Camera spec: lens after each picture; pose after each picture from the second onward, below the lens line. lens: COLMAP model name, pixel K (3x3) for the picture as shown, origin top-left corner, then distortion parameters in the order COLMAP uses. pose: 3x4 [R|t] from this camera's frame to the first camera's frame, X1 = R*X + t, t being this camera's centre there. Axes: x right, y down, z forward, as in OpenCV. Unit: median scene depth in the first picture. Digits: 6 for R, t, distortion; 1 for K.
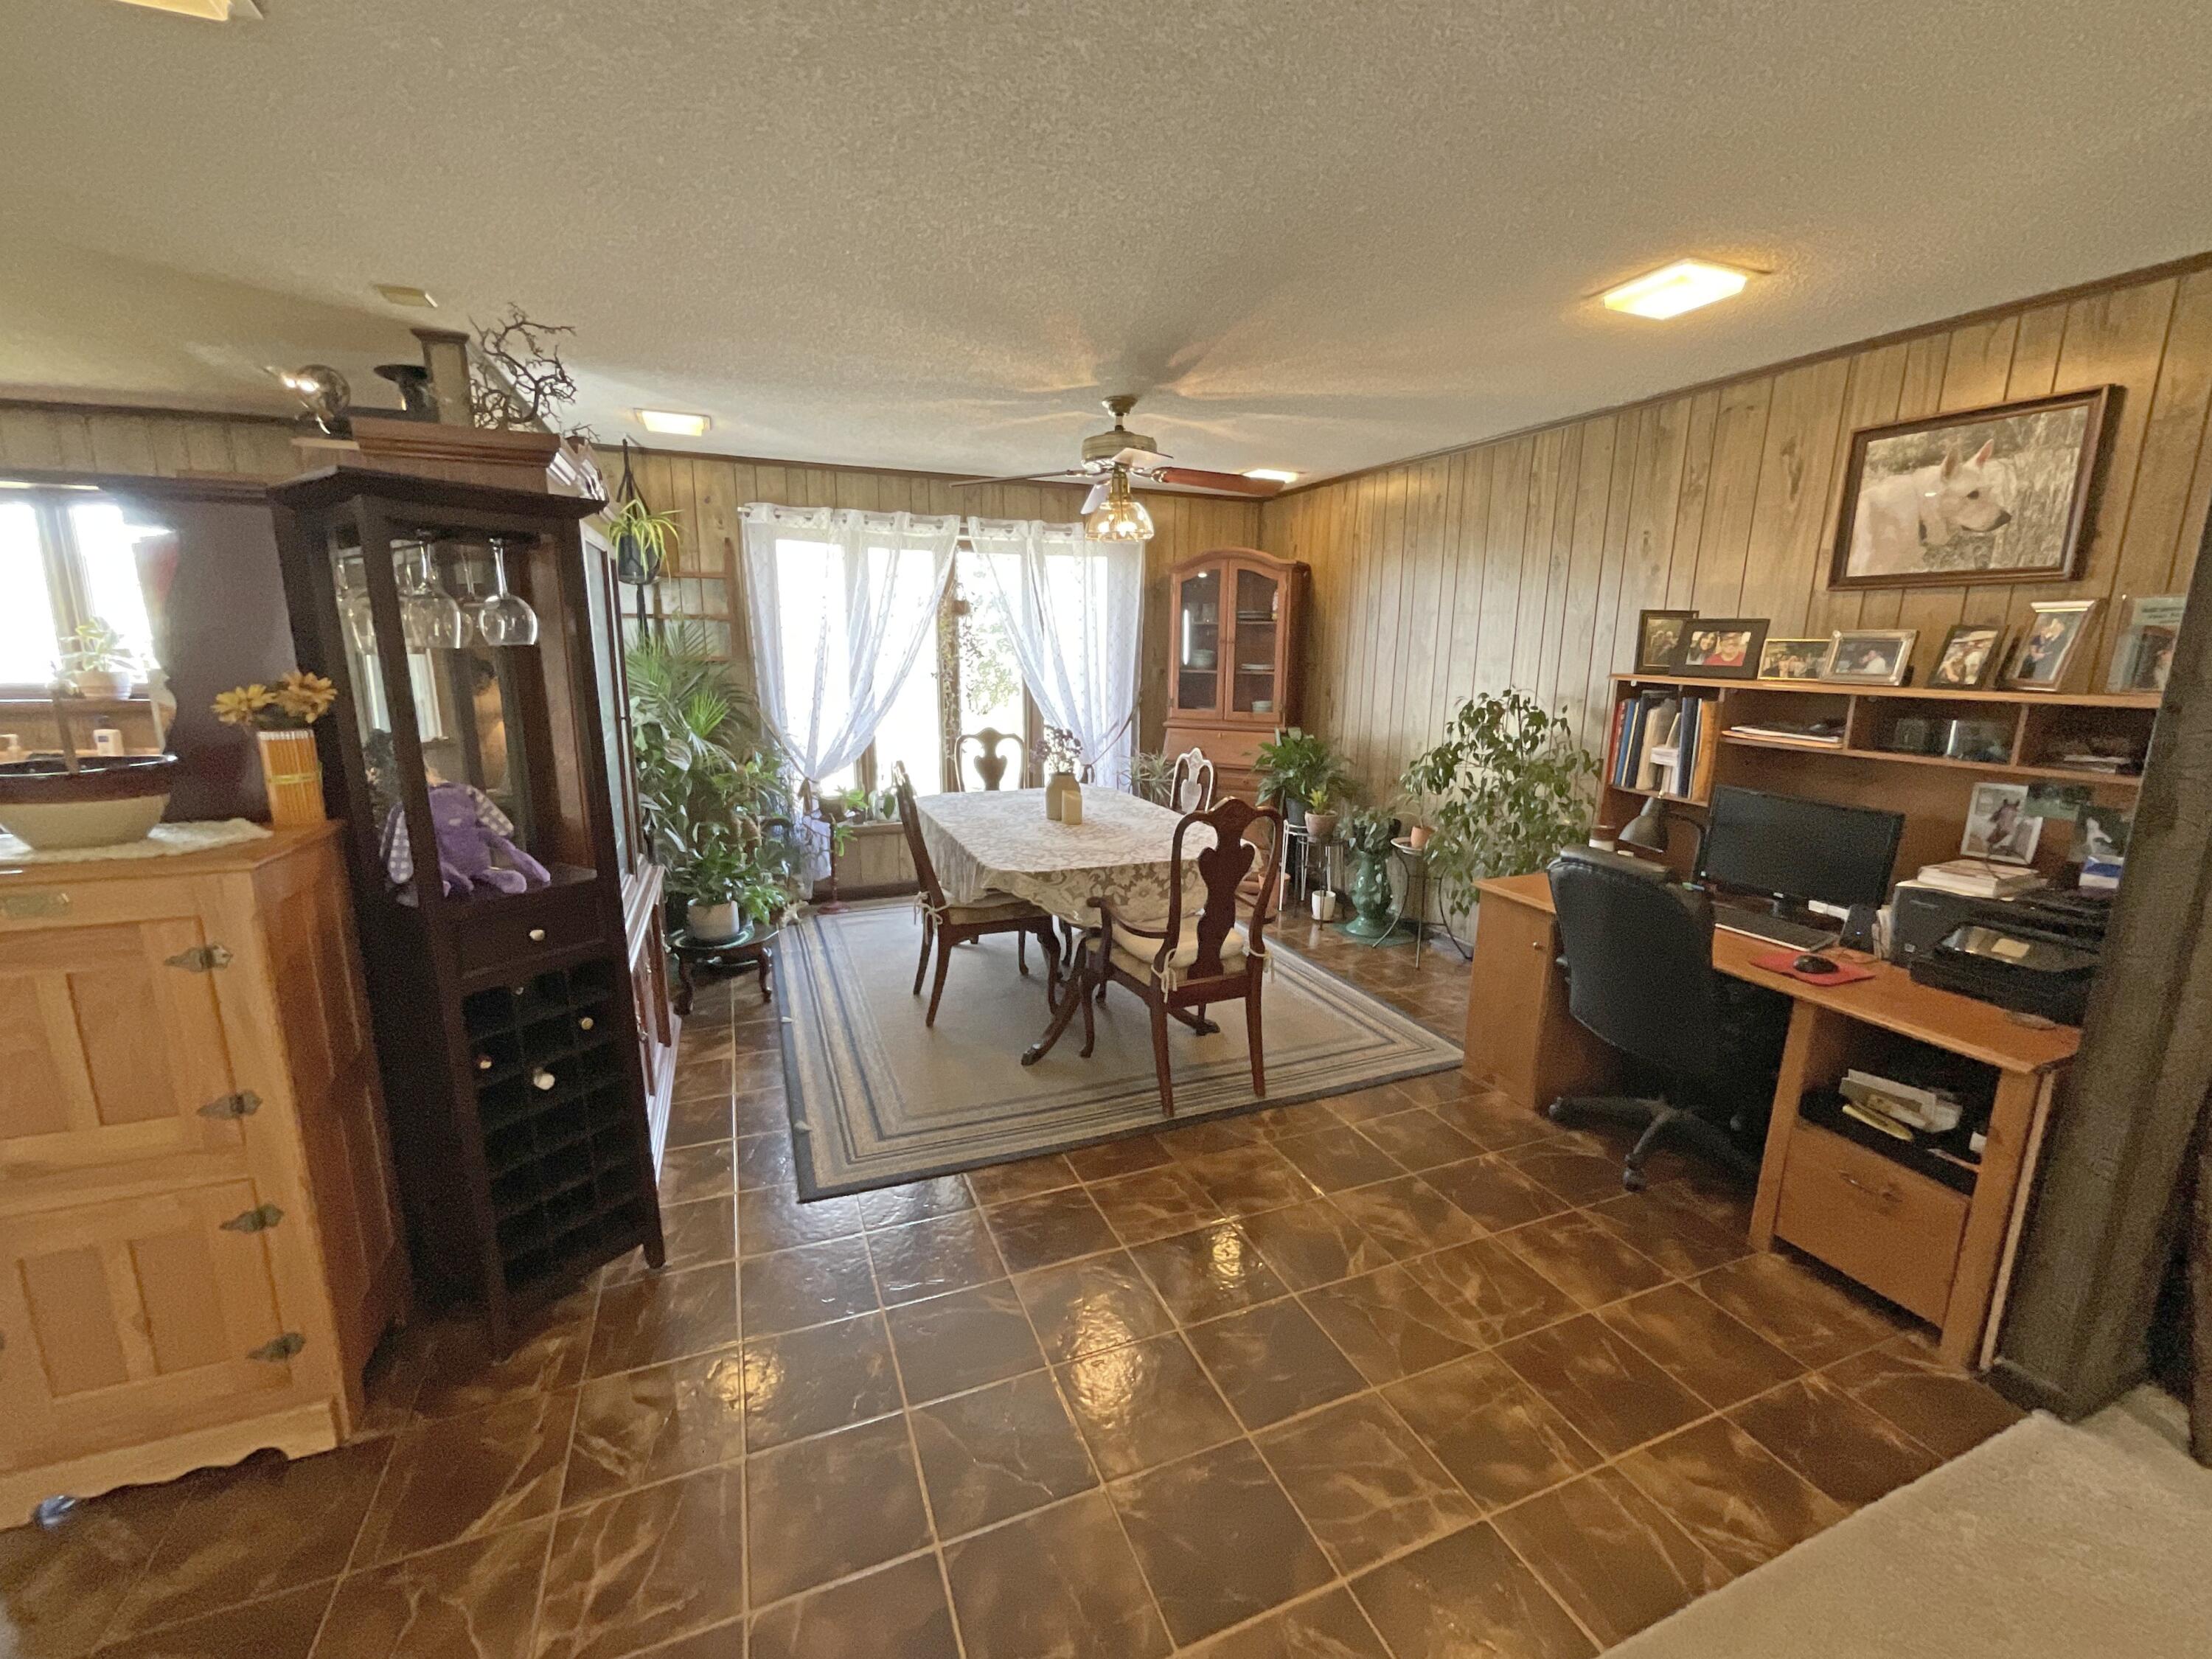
lens RADIAL K [[916.1, 0, 1106.0], [0, 916.1, 829.5], [0, 0, 1]] dist [0.000594, -0.000016]
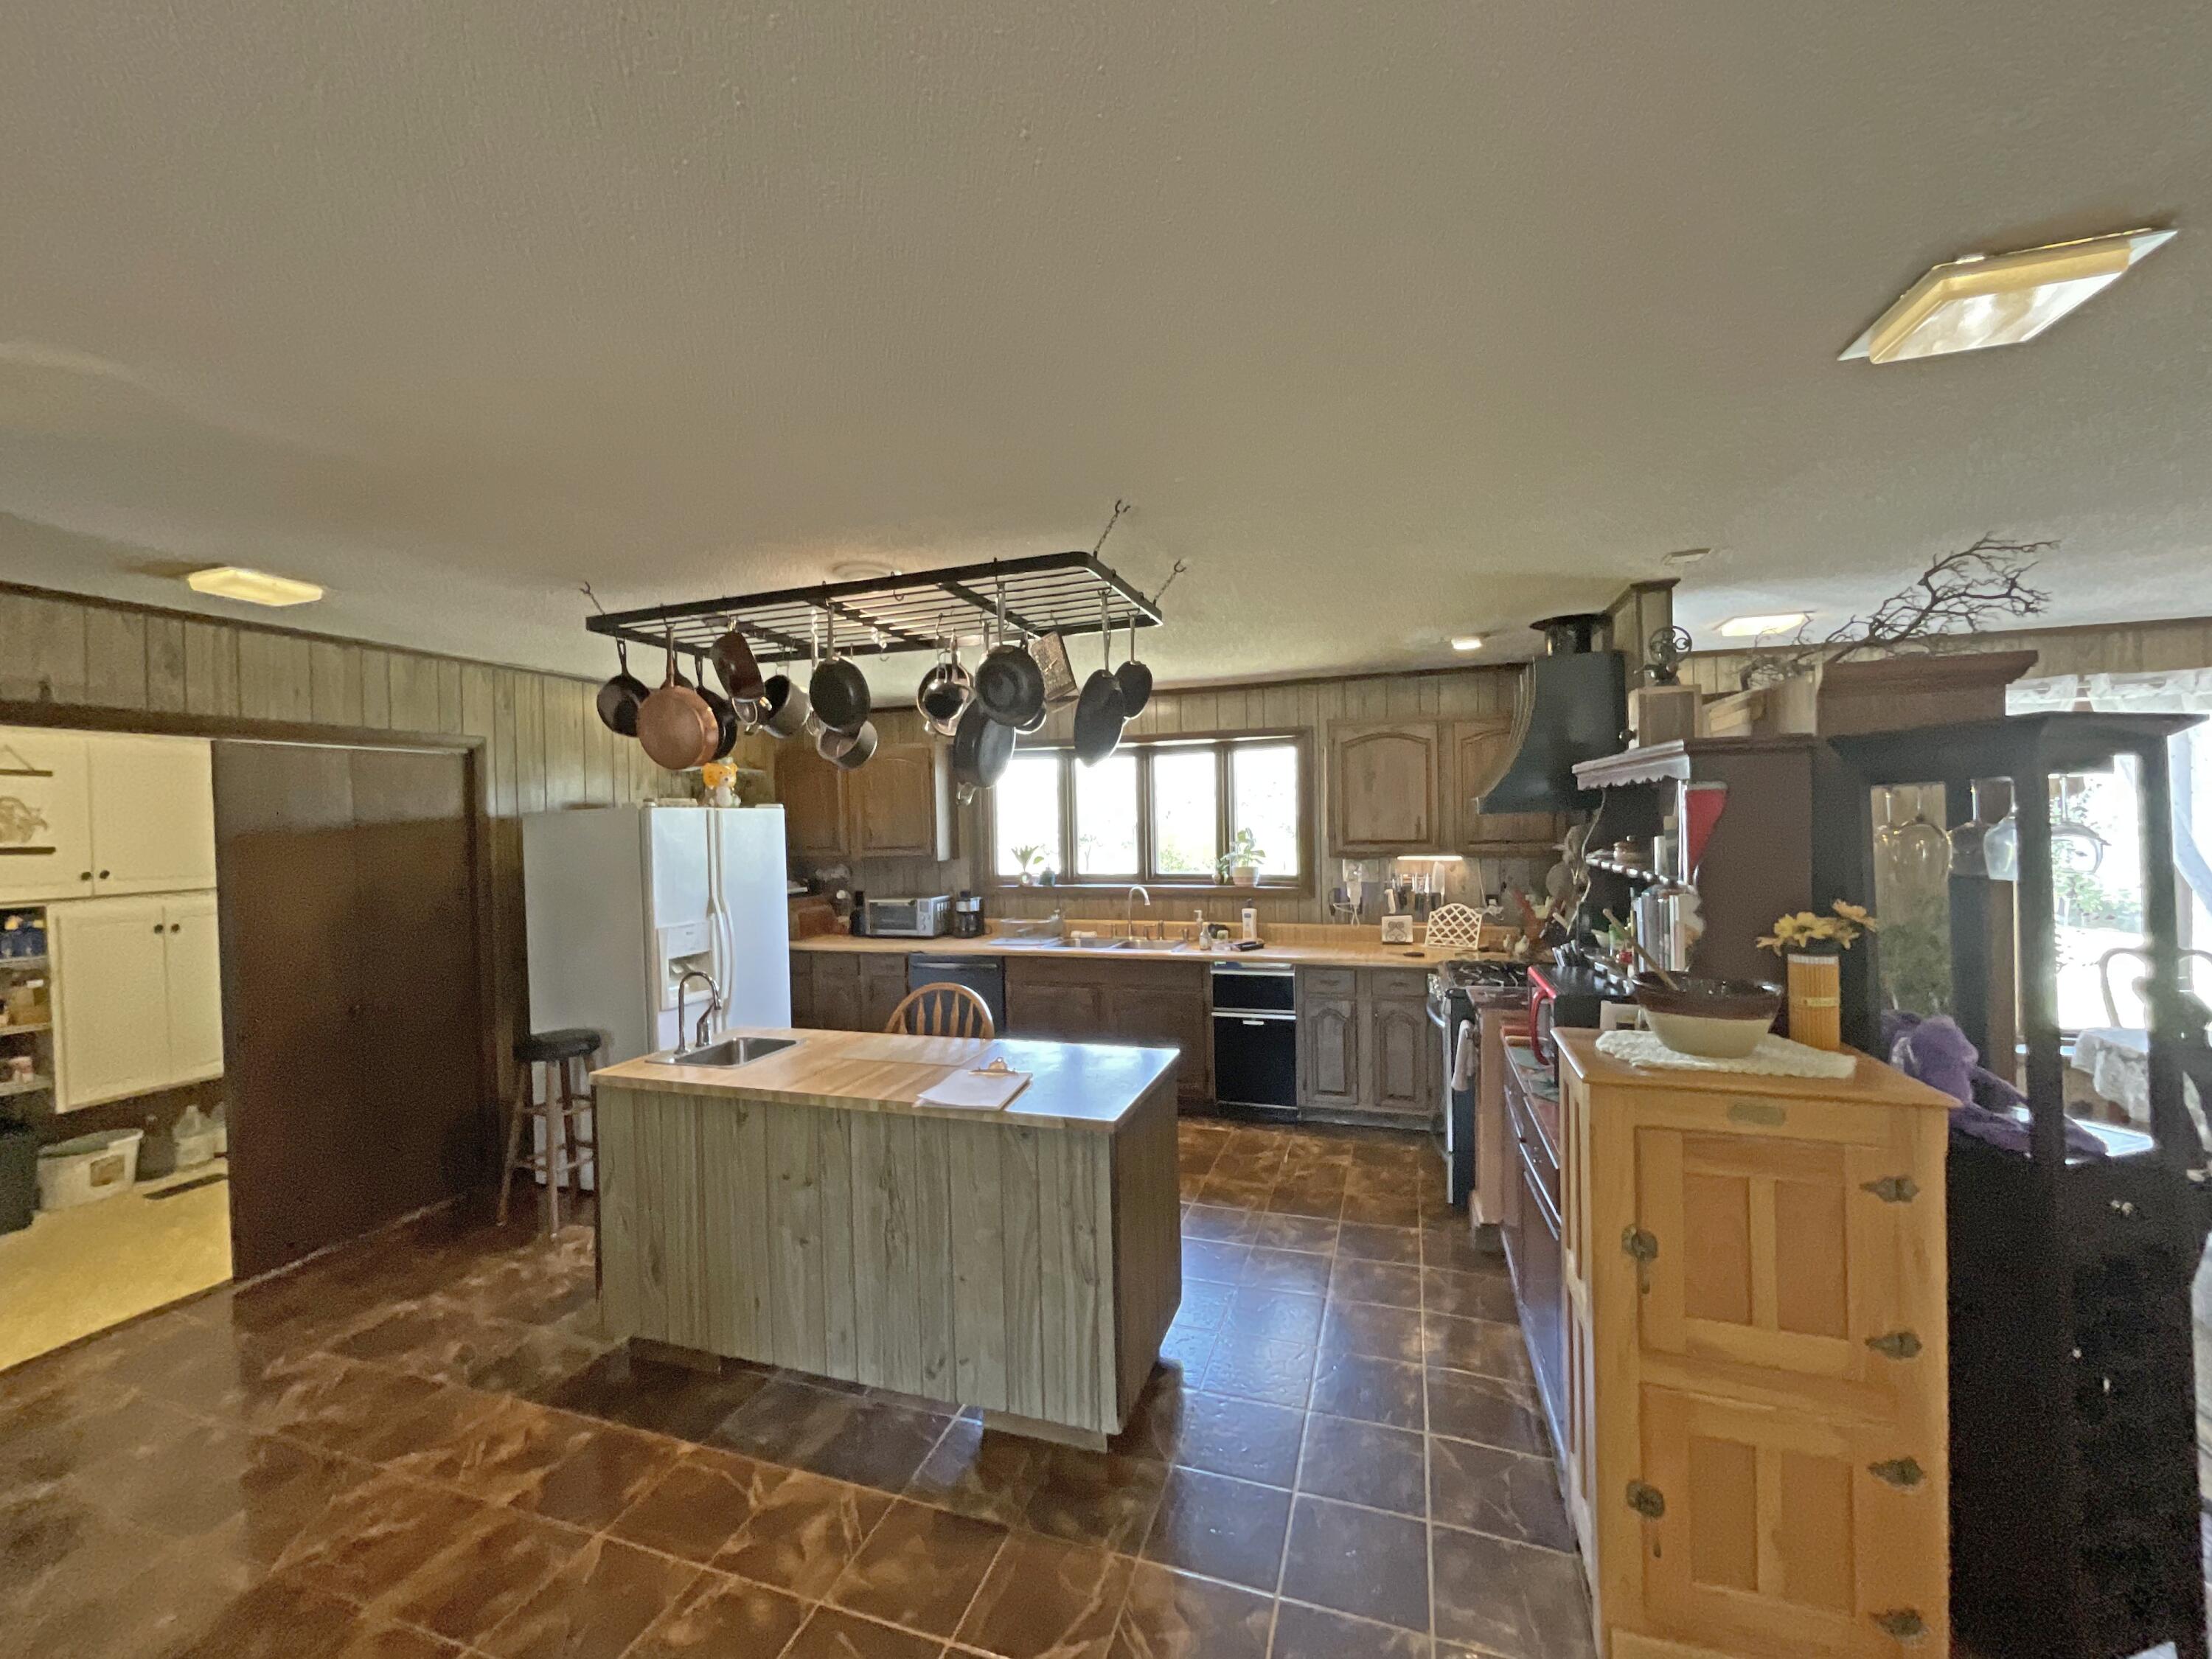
lens RADIAL K [[889.7, 0, 1106.0], [0, 889.7, 829.5], [0, 0, 1]] dist [0.000043, -0.000121]
pose [[0.759963, -0.021582, -0.649608, -0.851003], [-0.098646, 0.984041, -0.148096, -0.017546], [0.642437, 0.176629, 0.745705, -0.324459]]
